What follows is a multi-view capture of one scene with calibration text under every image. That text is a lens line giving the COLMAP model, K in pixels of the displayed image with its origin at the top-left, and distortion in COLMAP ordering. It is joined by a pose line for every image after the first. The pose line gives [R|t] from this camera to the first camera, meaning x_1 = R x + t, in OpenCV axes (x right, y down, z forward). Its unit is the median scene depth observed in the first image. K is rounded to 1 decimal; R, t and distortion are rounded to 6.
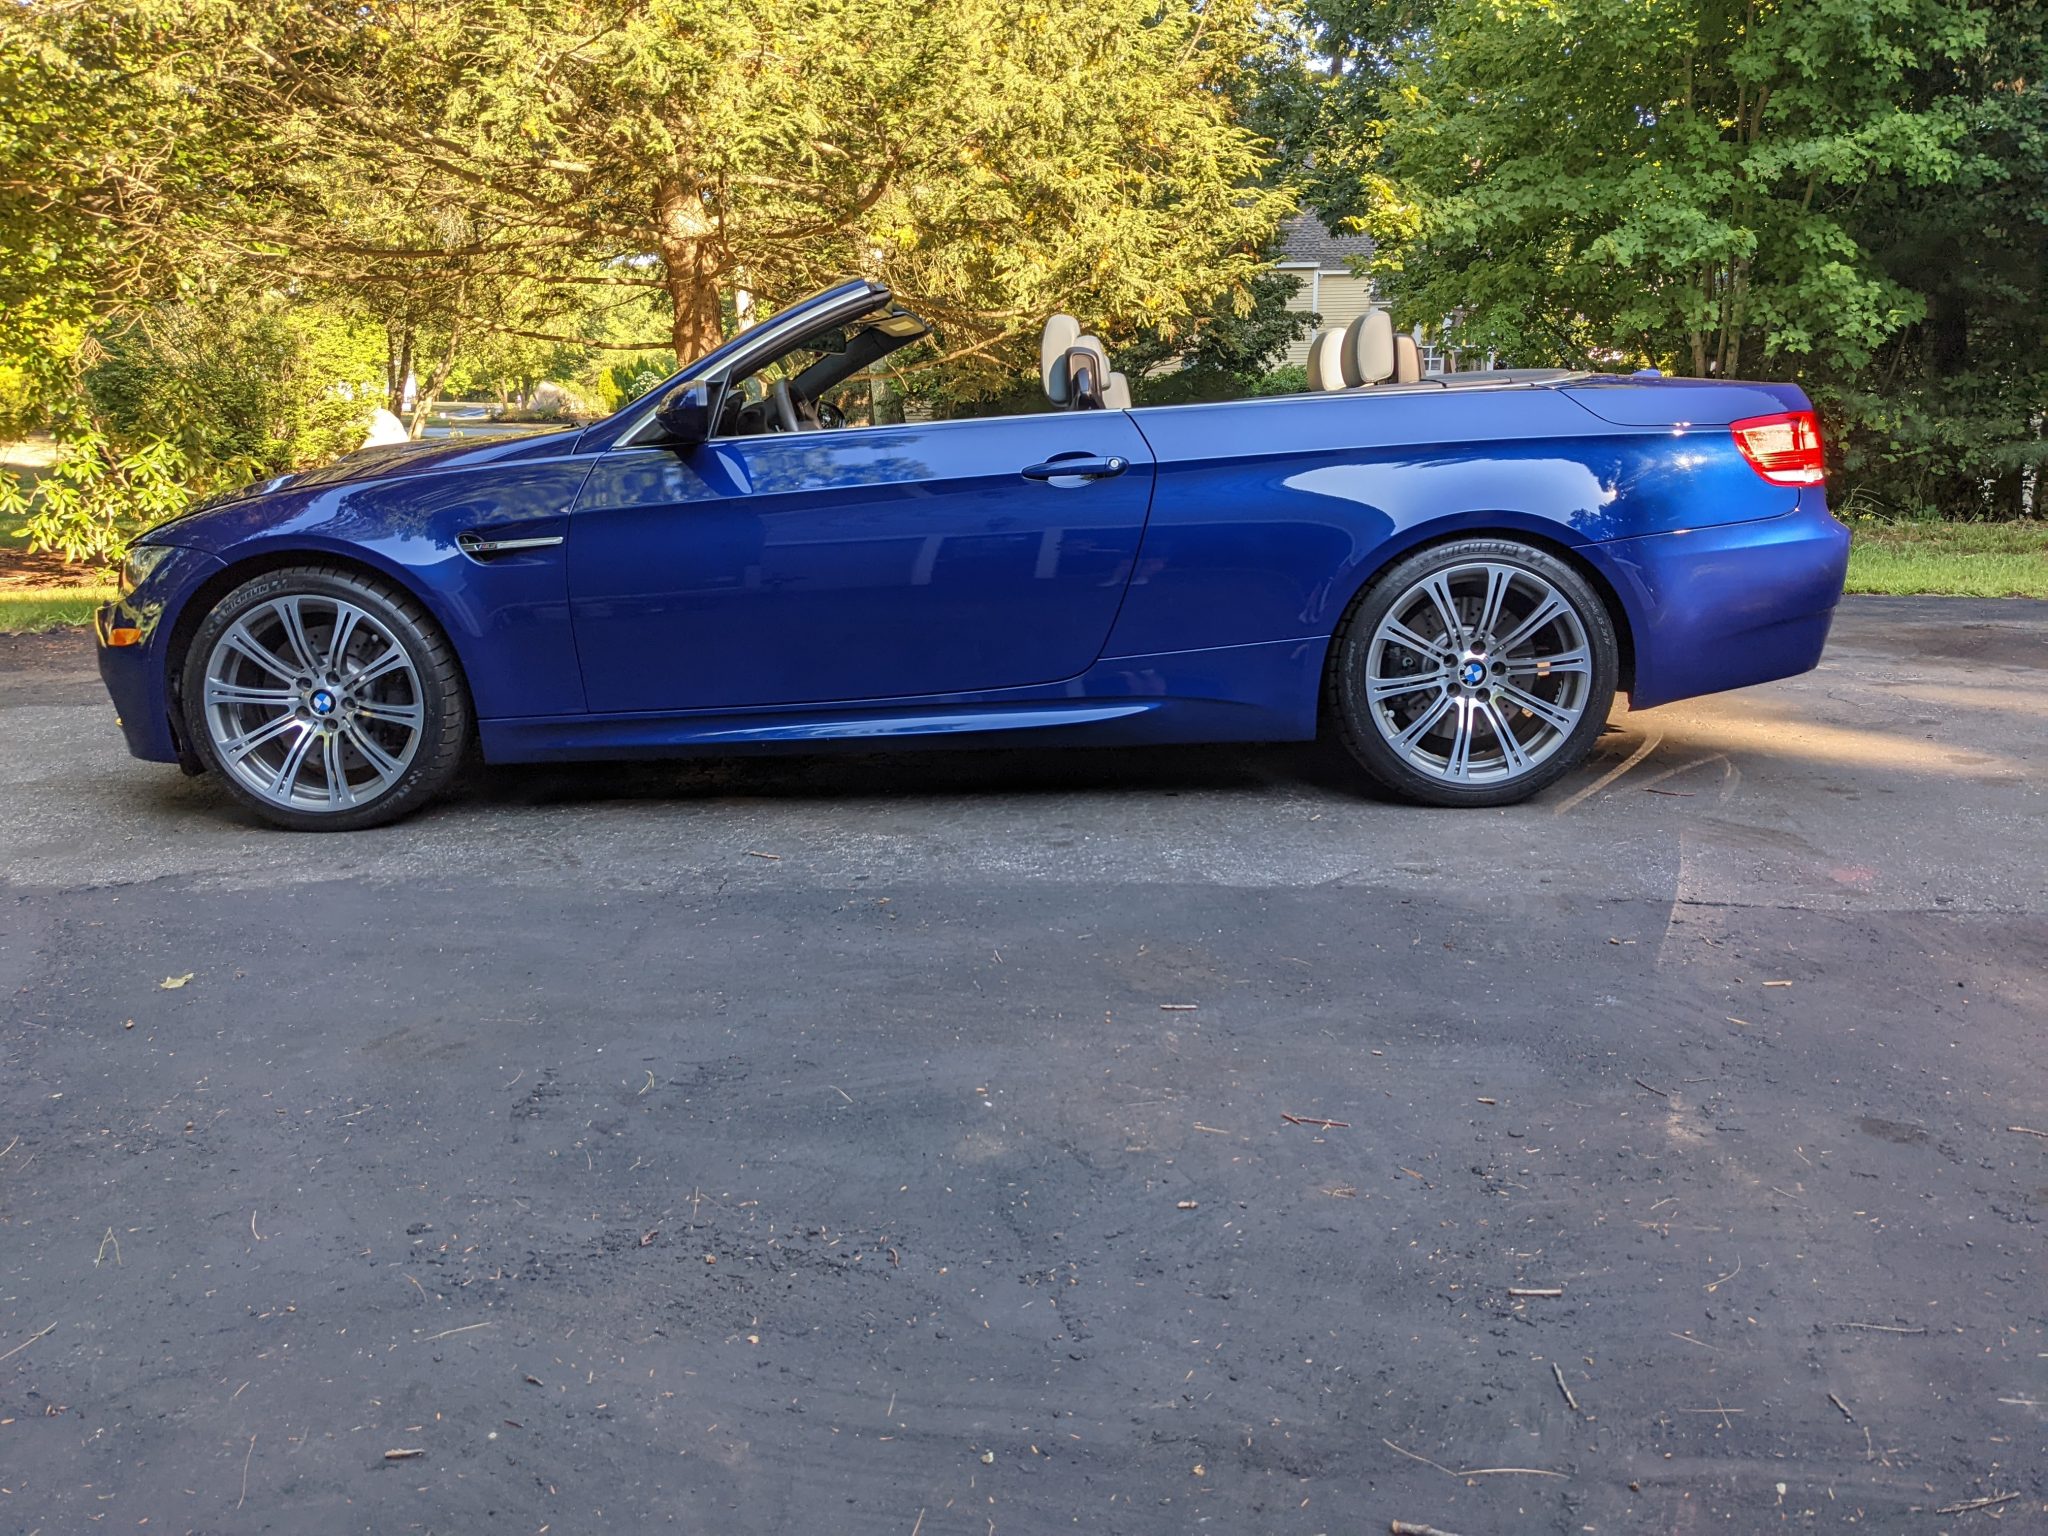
lens RADIAL K [[1603.6, 0, 1047.1], [0, 1603.6, 742.8], [0, 0, 1]] dist [0.051802, -0.072428]
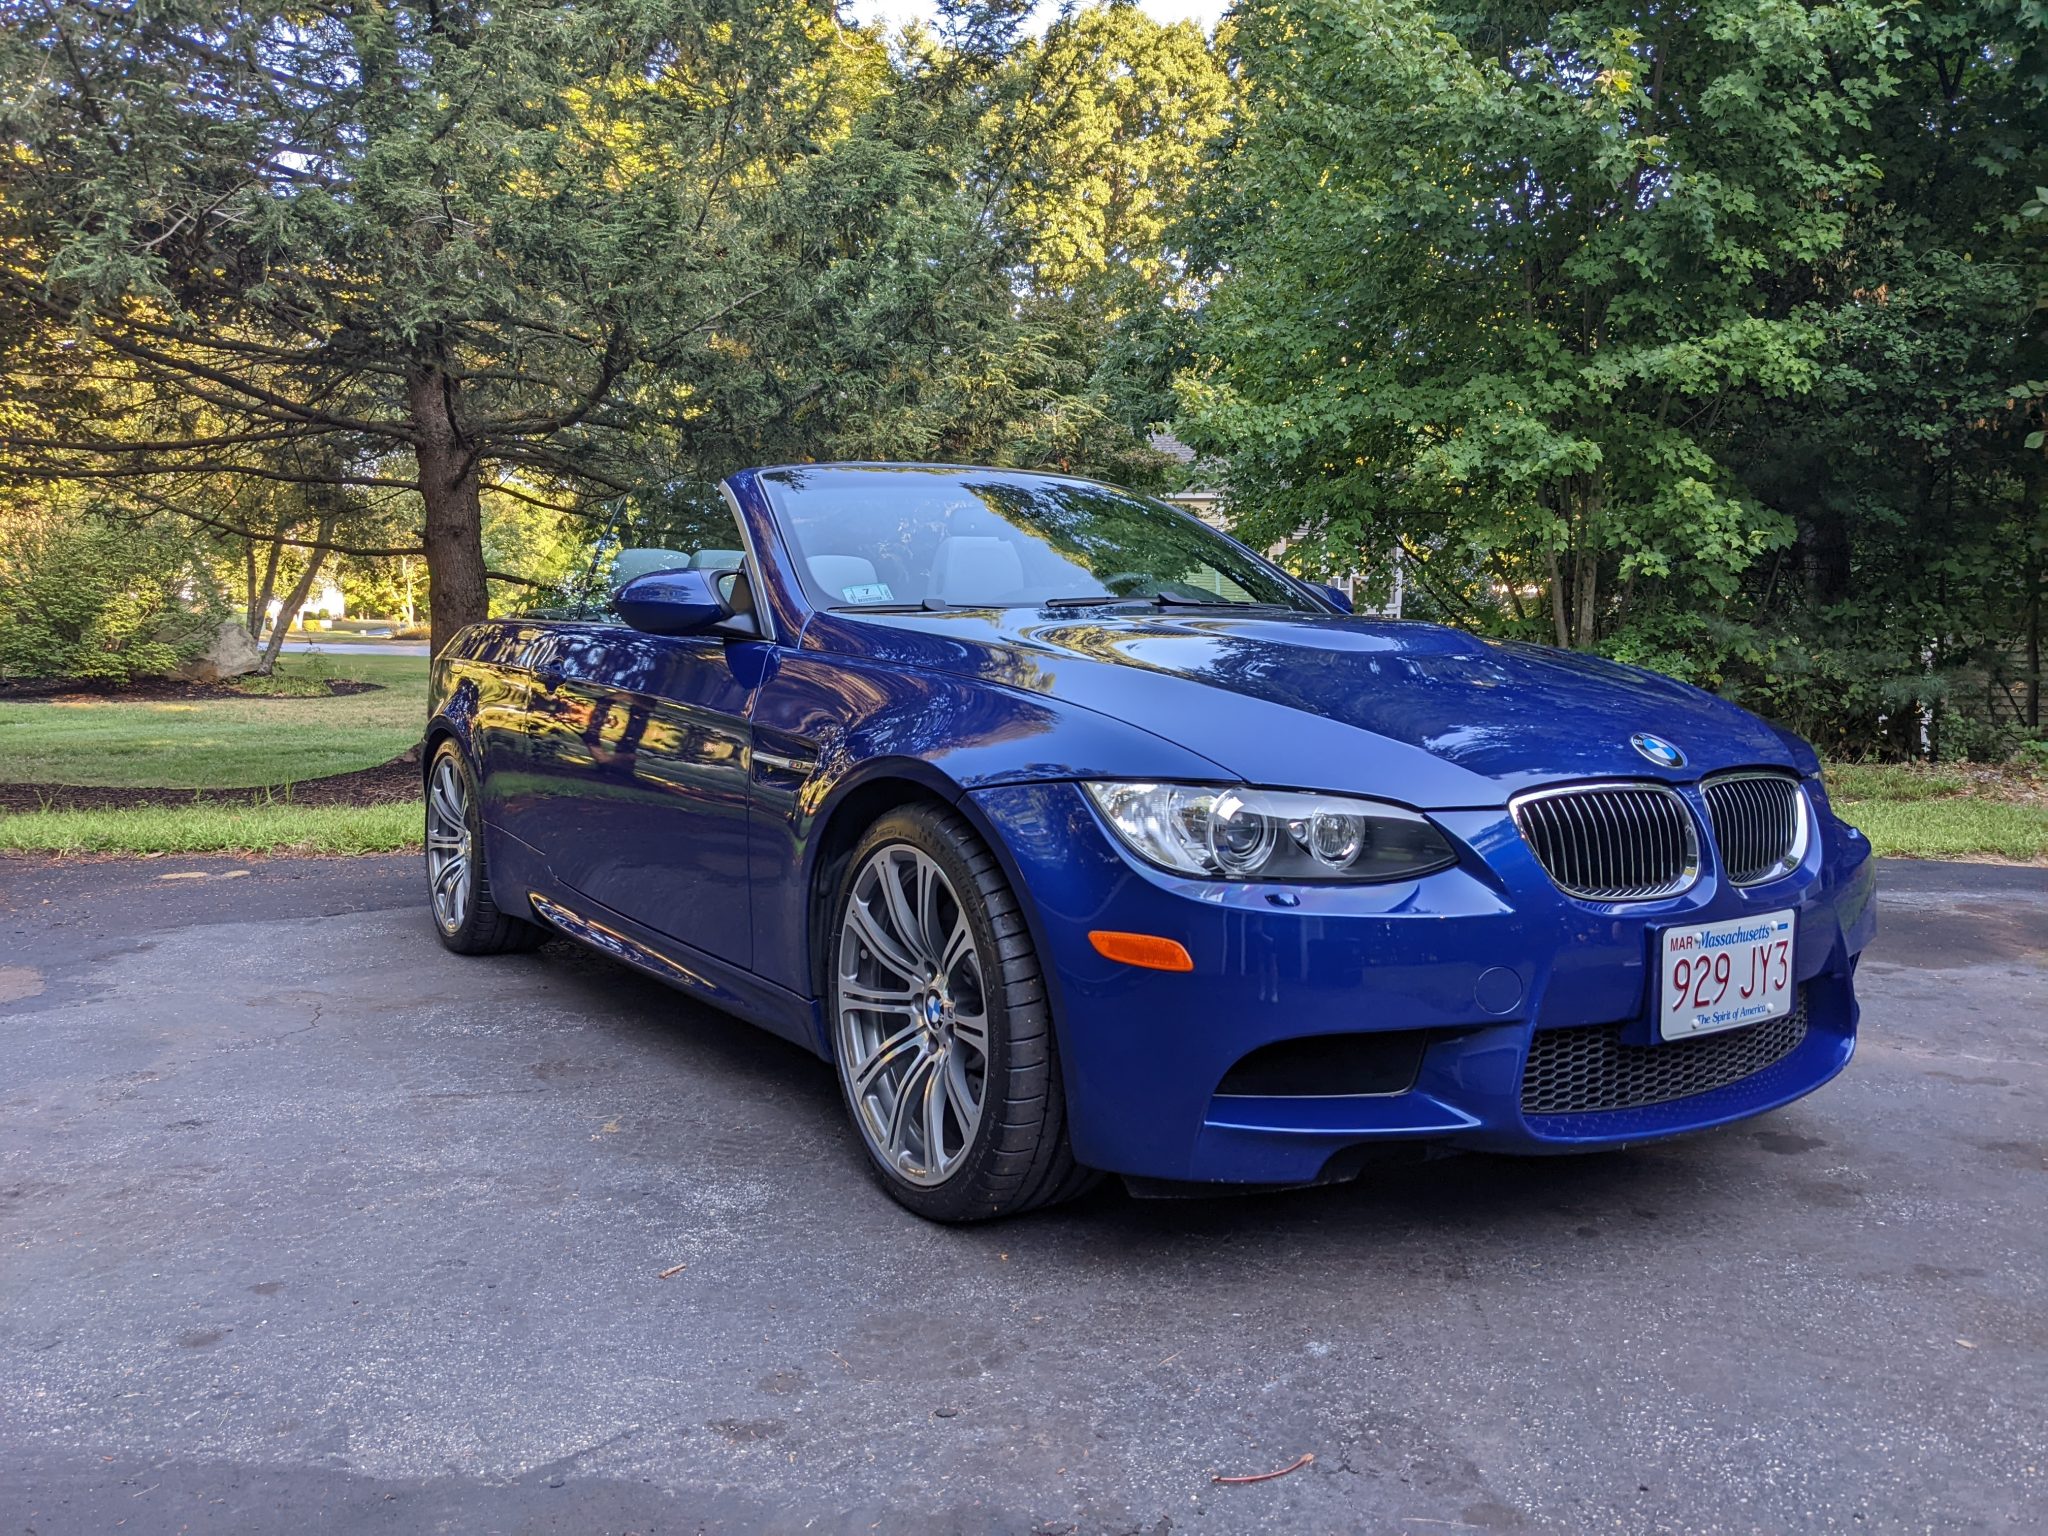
lens RADIAL K [[1603.6, 0, 1025.3], [0, 1603.6, 777.0], [0, 0, 1]] dist [0.051802, -0.072428]
pose [[0.999652, 0.009091, 0.024778, 0.097226], [-0.006148, 0.993186, -0.116374, -0.024117], [-0.025667, 0.116181, 0.992896, 0.134649]]
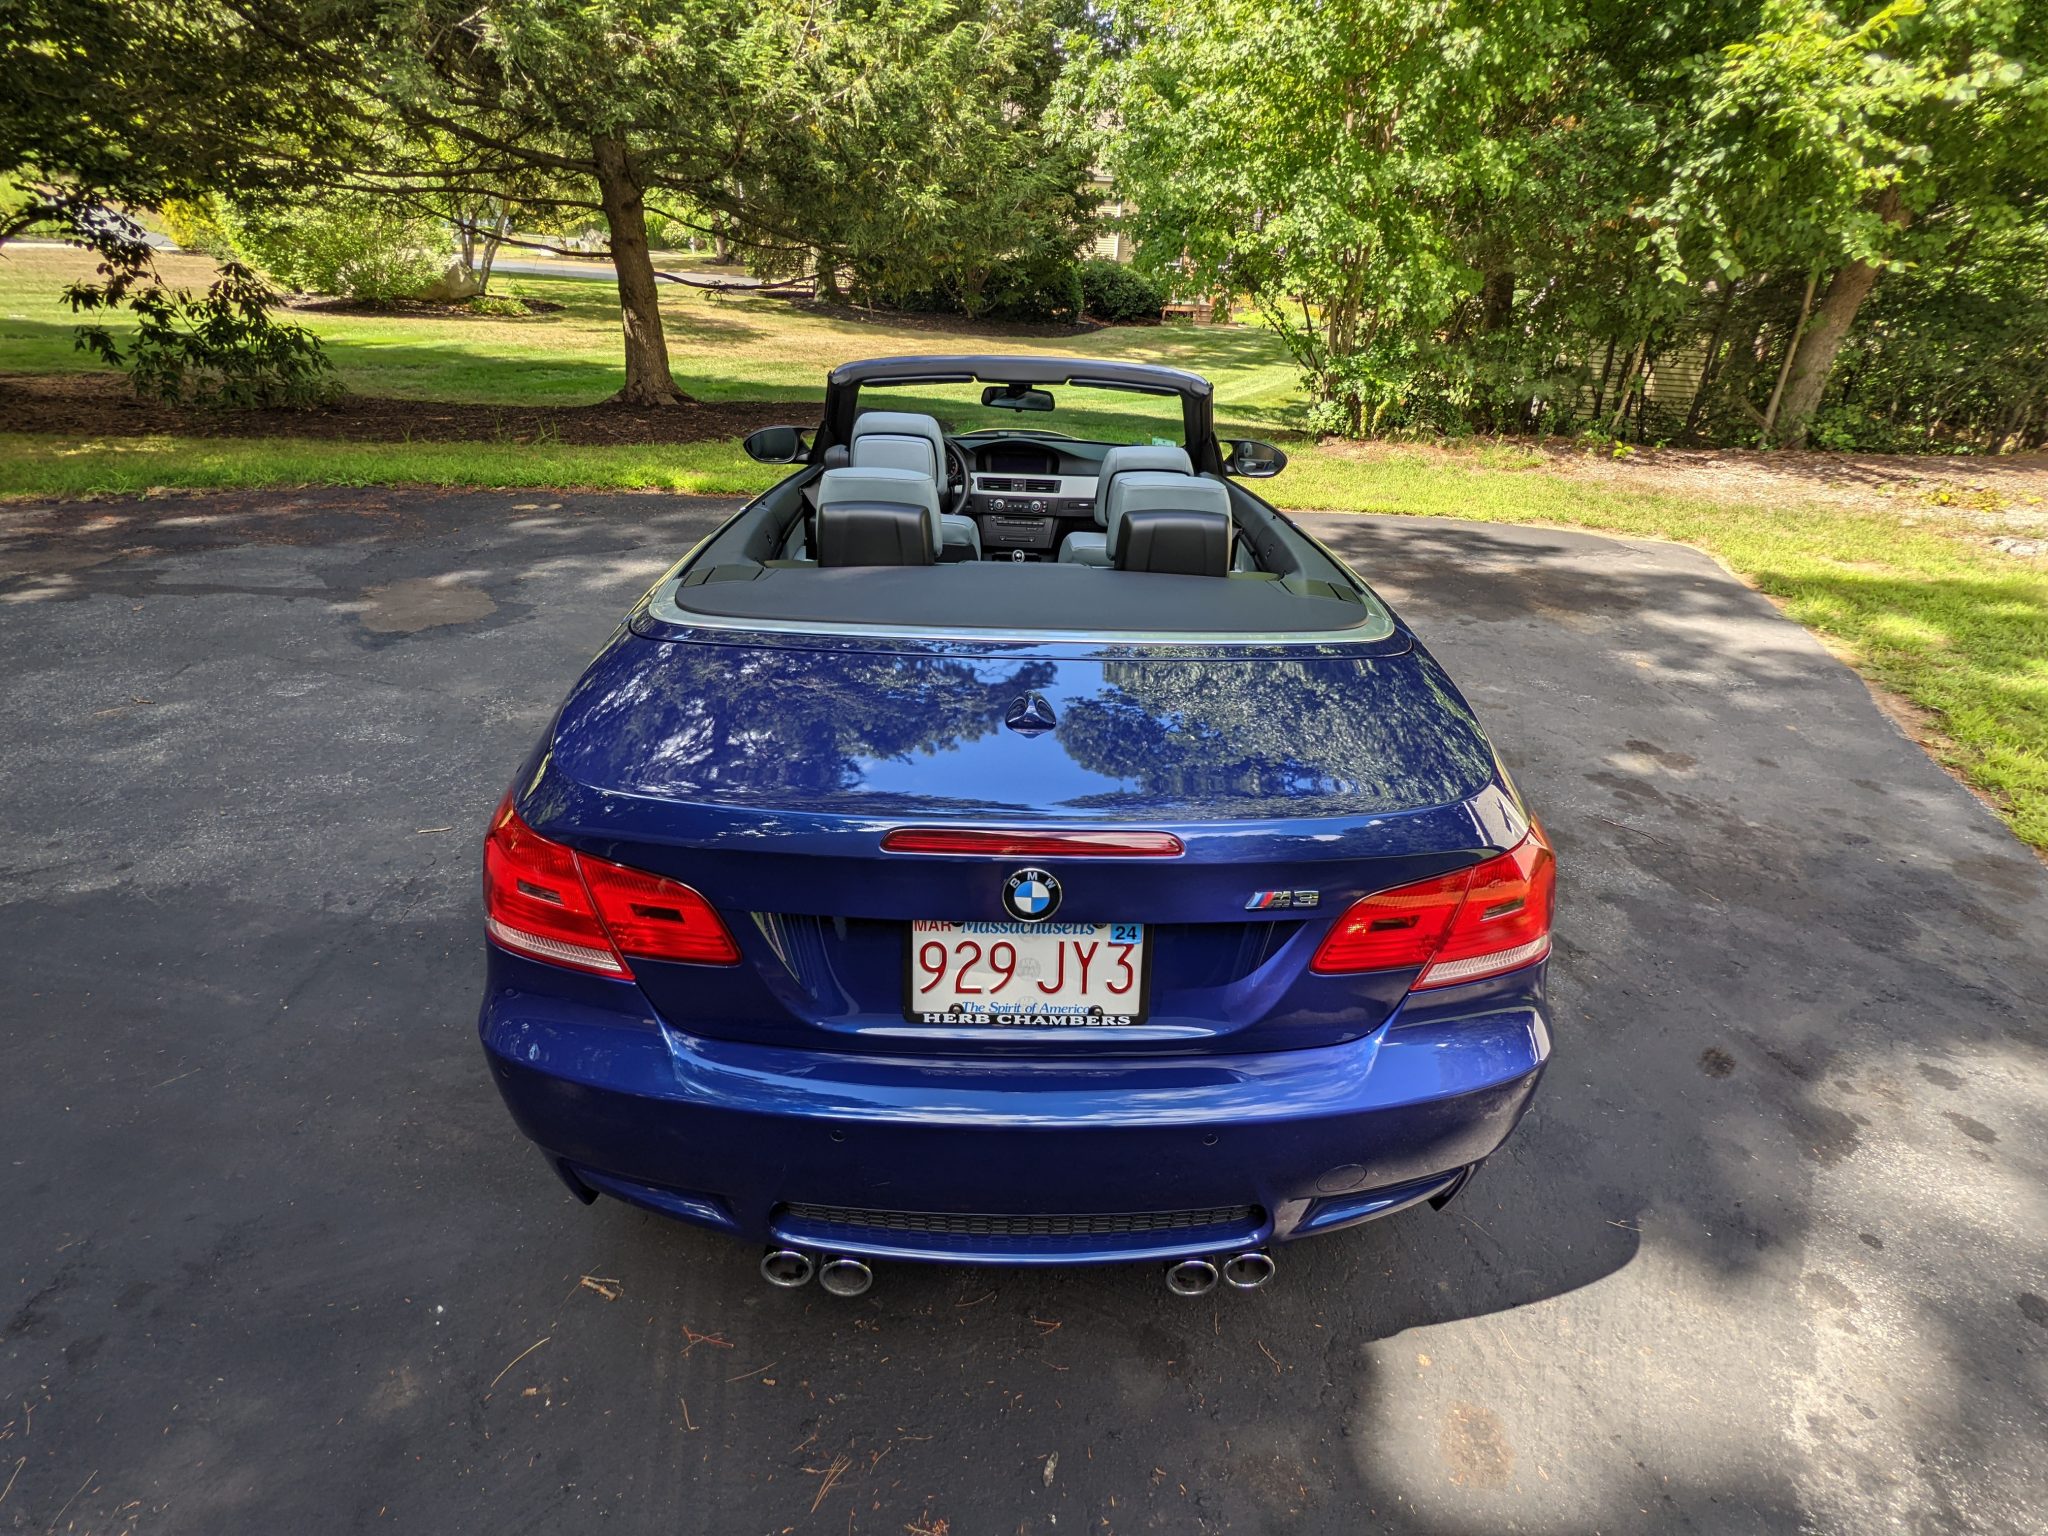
lens RADIAL K [[964.9, 0, 1031.3], [0, 964.9, 758.3], [0, 0, 1]] dist [-0.001351, 0.002385]
pose [[0.995910, 0.016601, 0.088807, 0.069396], [-0.039758, 0.963207, 0.265803, -0.080778], [-0.081127, -0.268247, 0.959928, 0.083763]]
